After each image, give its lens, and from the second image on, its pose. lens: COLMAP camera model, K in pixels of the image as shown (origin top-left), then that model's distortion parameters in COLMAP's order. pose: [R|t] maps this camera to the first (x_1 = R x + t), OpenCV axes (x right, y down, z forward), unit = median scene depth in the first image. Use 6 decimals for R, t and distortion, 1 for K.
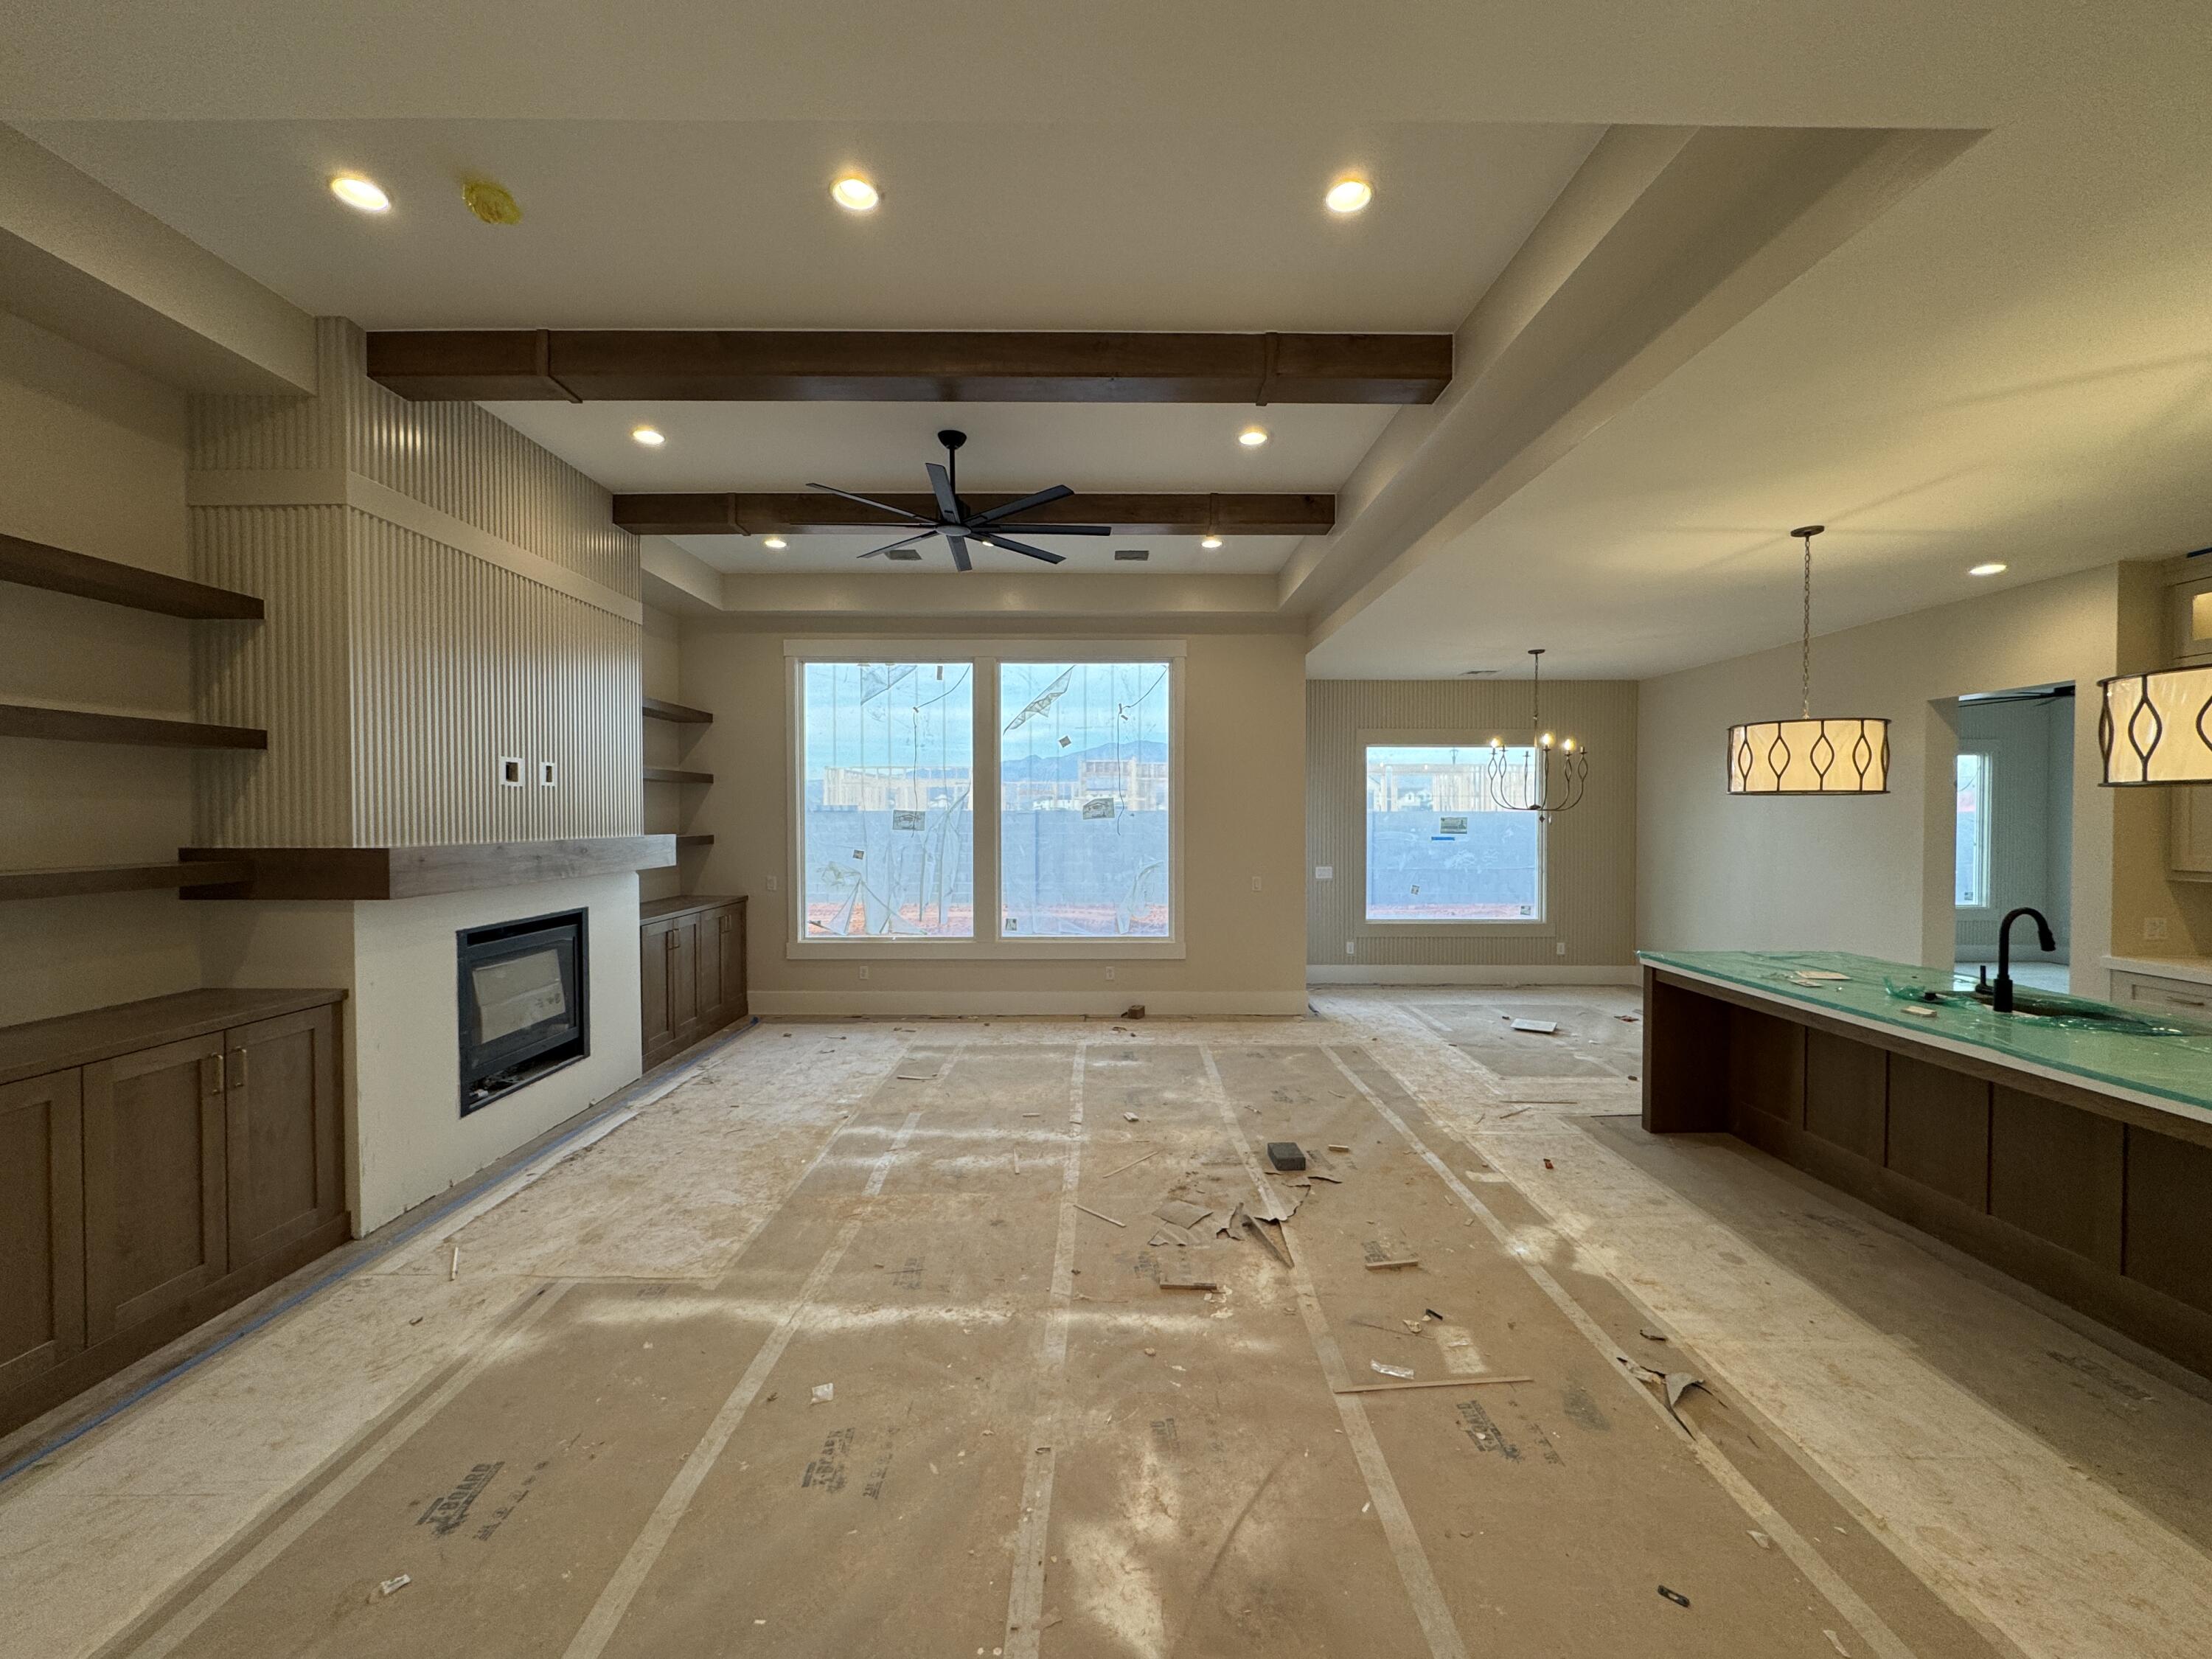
lens RADIAL K [[880.2, 0, 1110.1], [0, 880.2, 817.6], [0, 0, 1]] dist [0.002253, 0.000415]
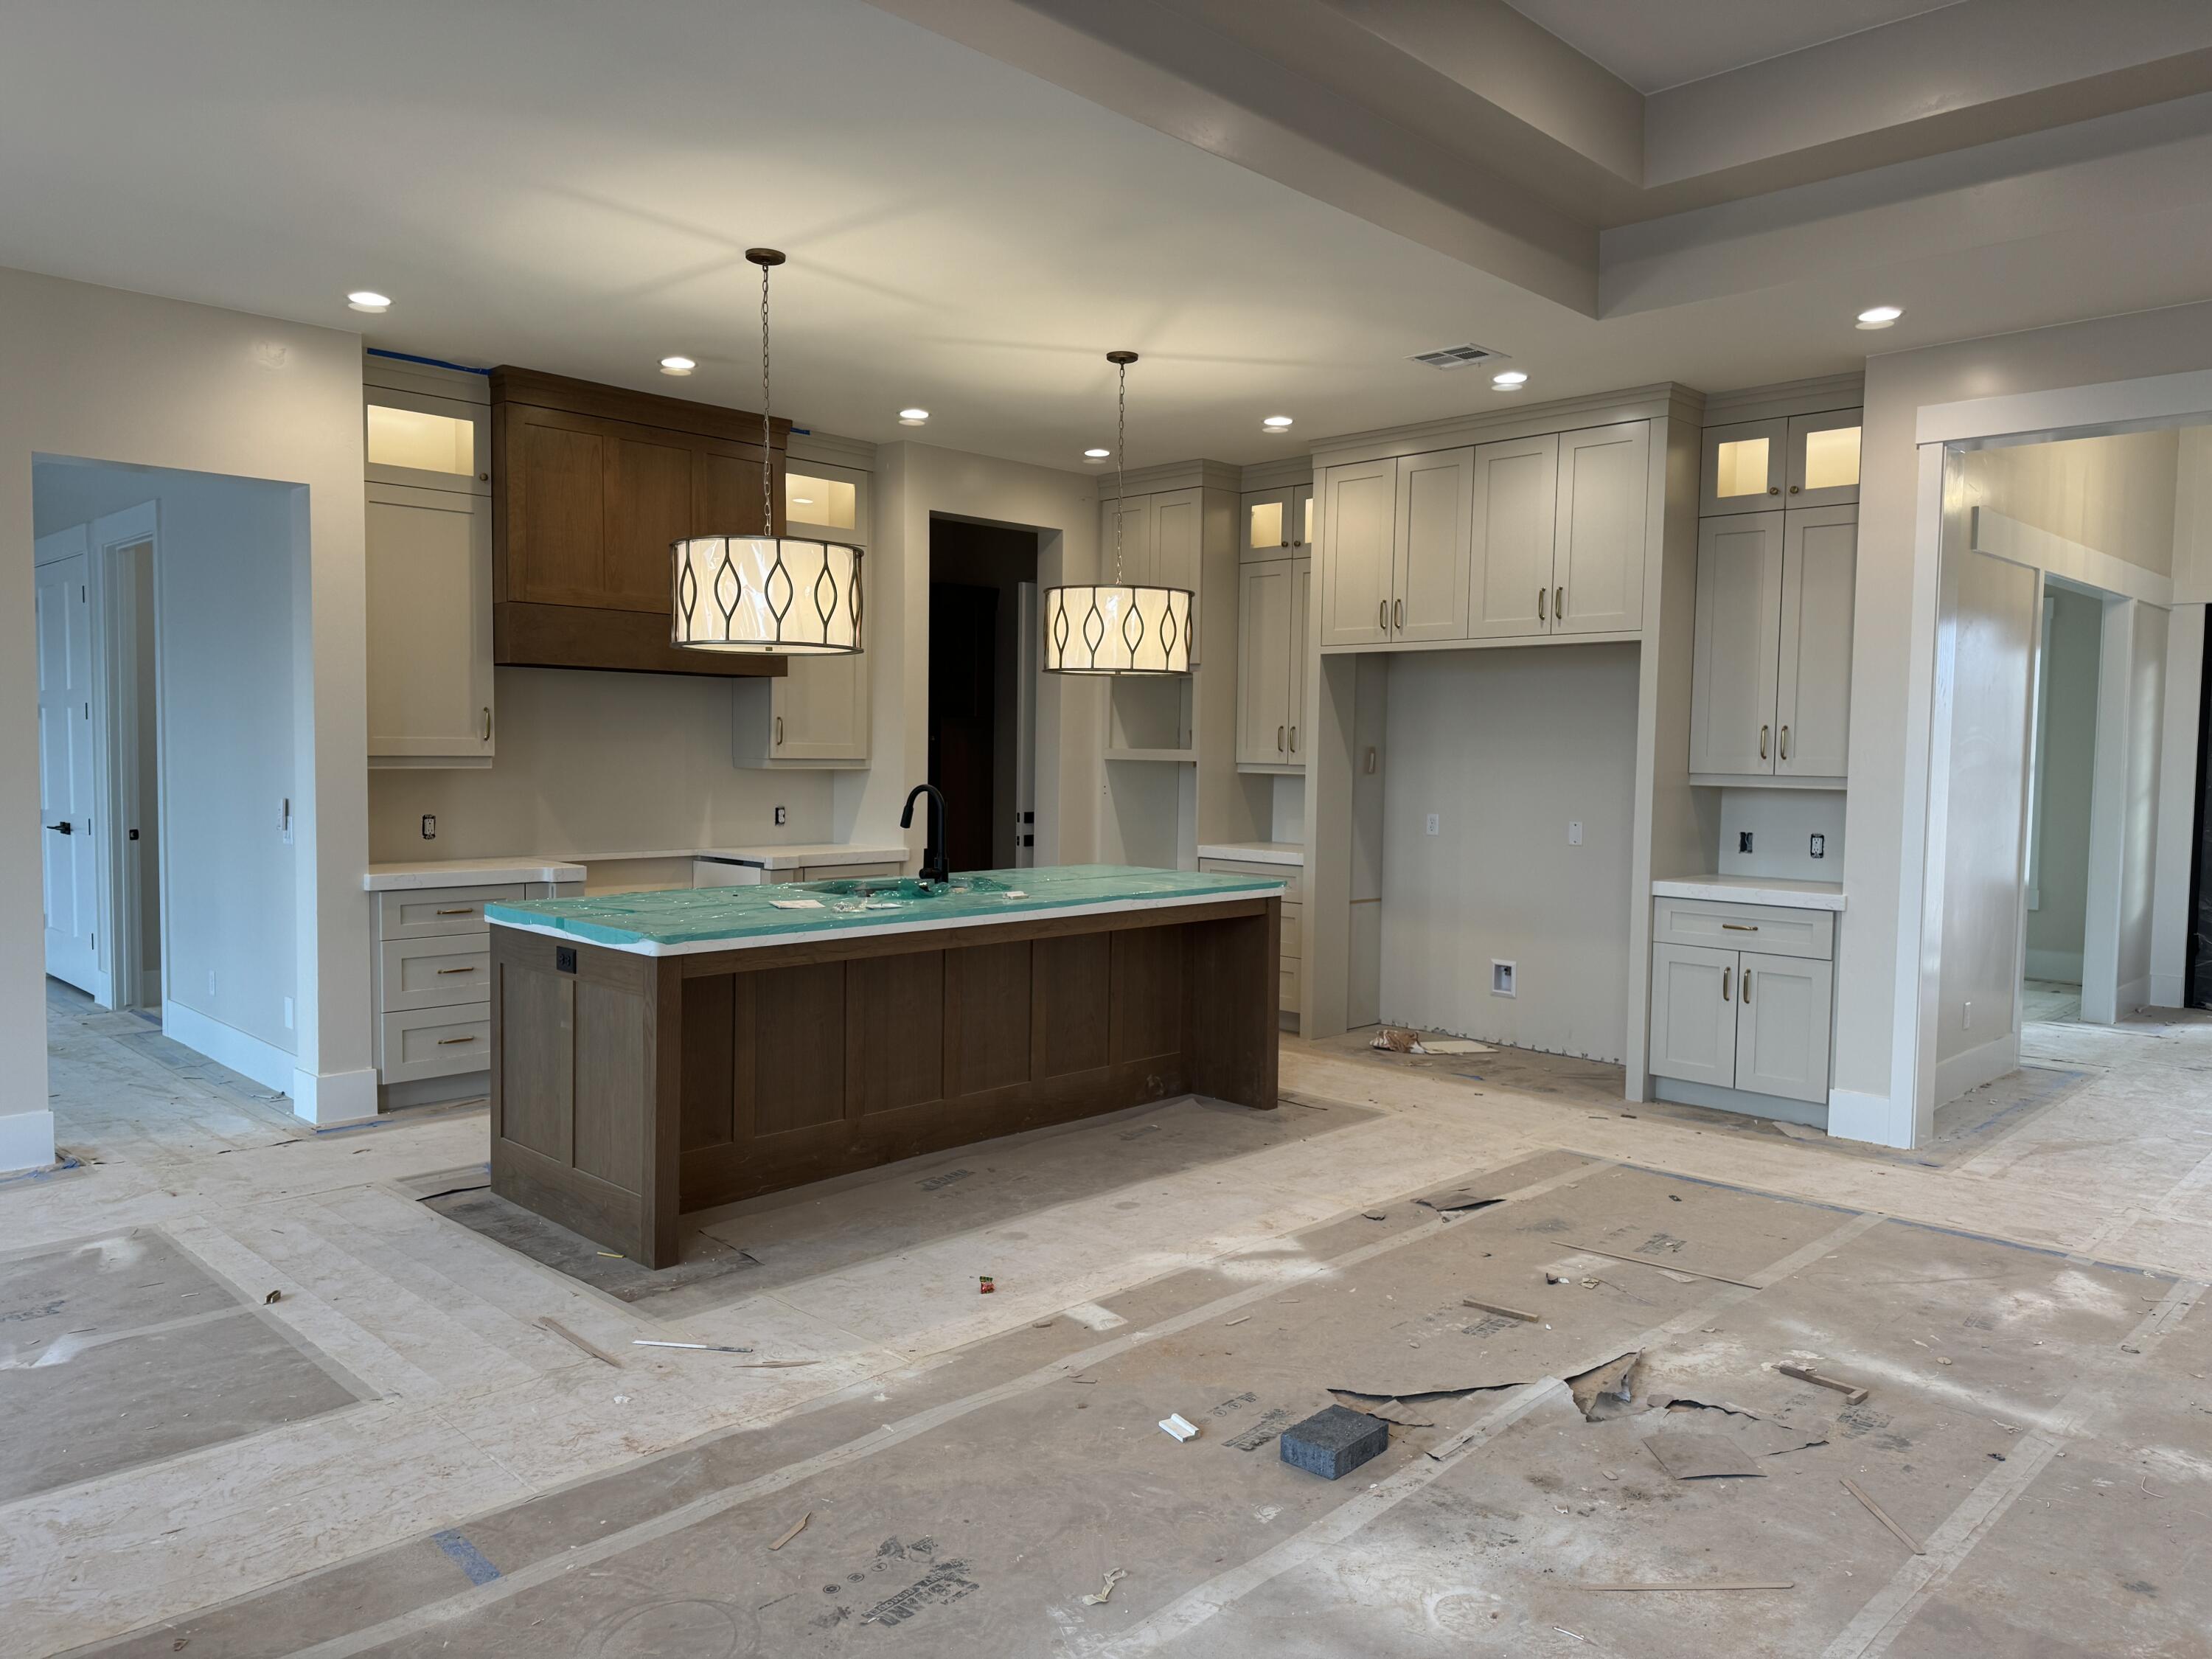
lens RADIAL K [[1545.6, 0, 1099.5], [0, 1545.6, 835.0], [0, 0, 1]] dist [-0.003524, -0.009139]
pose [[-0.696977, -0.056871, 0.714834, -0.334074], [-0.007794, 0.997392, 0.071751, 0.040931], [-0.717051, 0.044438, -0.695603, 2.153437]]
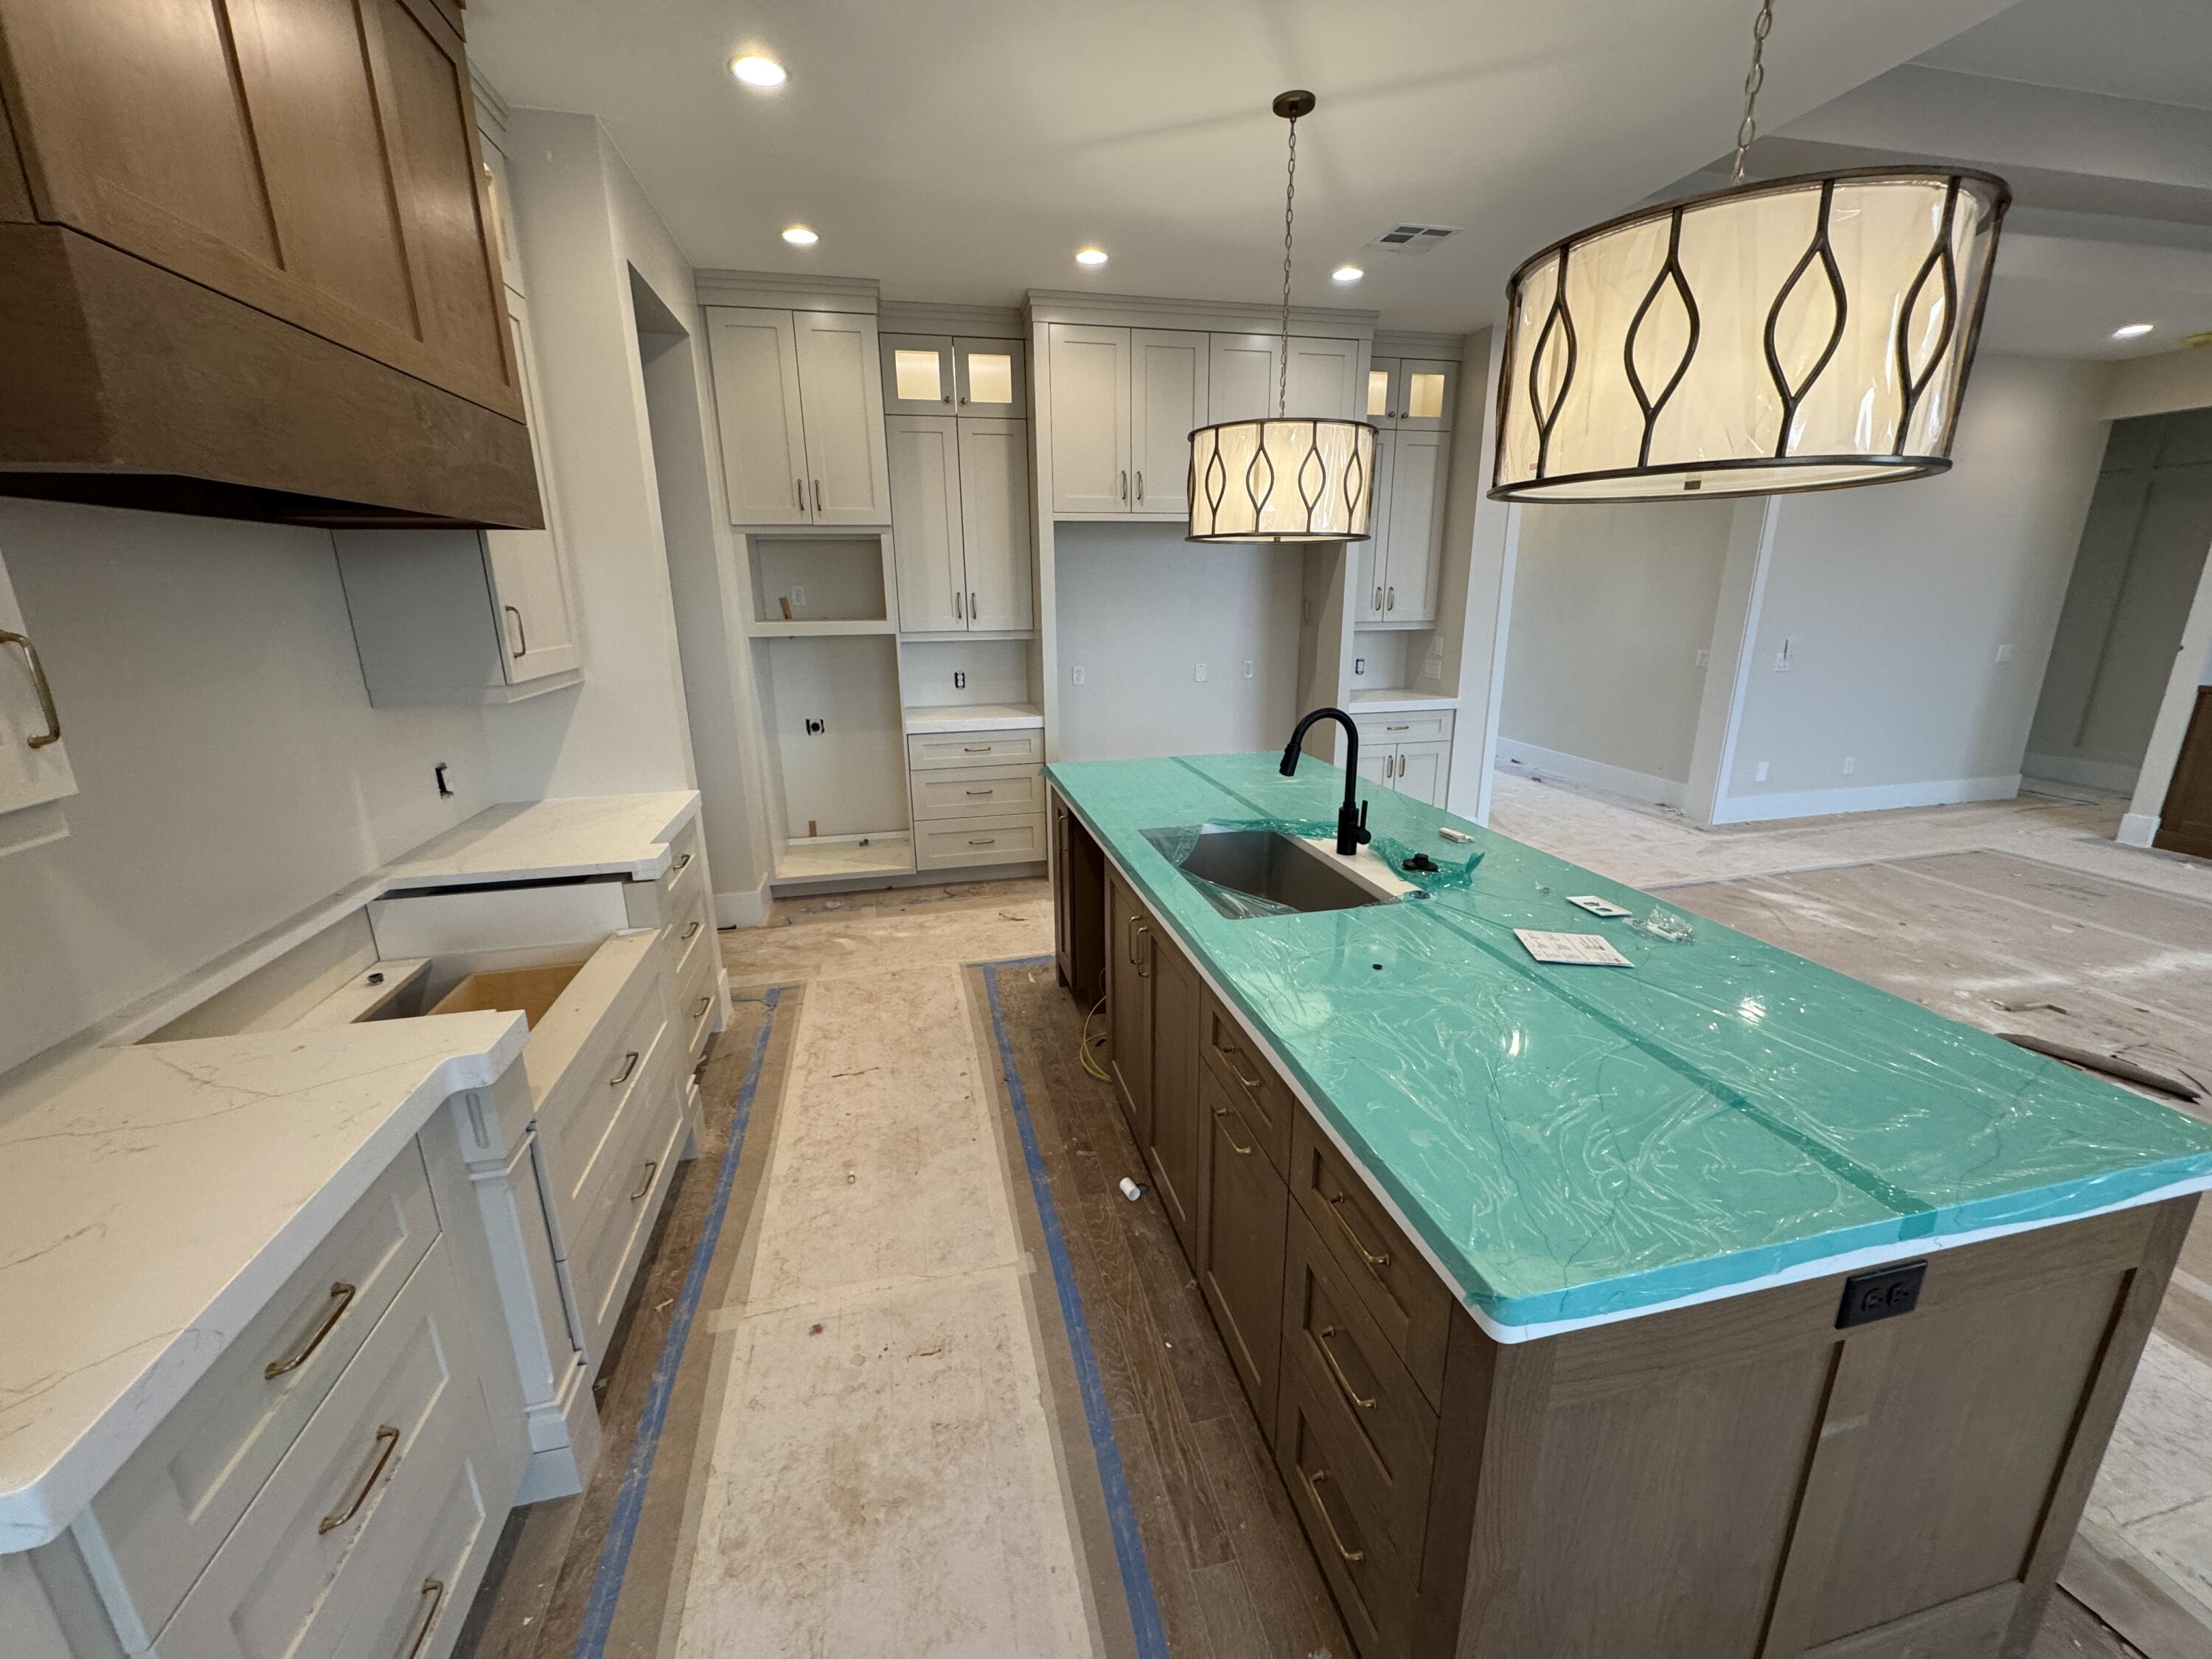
lens RADIAL K [[880.2, 0, 1110.1], [0, 880.2, 817.6], [0, 0, 1]] dist [0.002253, 0.000415]
pose [[-0.974437, 0.060583, -0.216336, 1.412152], [0.000149, 0.963127, 0.269047, 0.007418], [0.224659, 0.262137, -0.938516, 1.691175]]
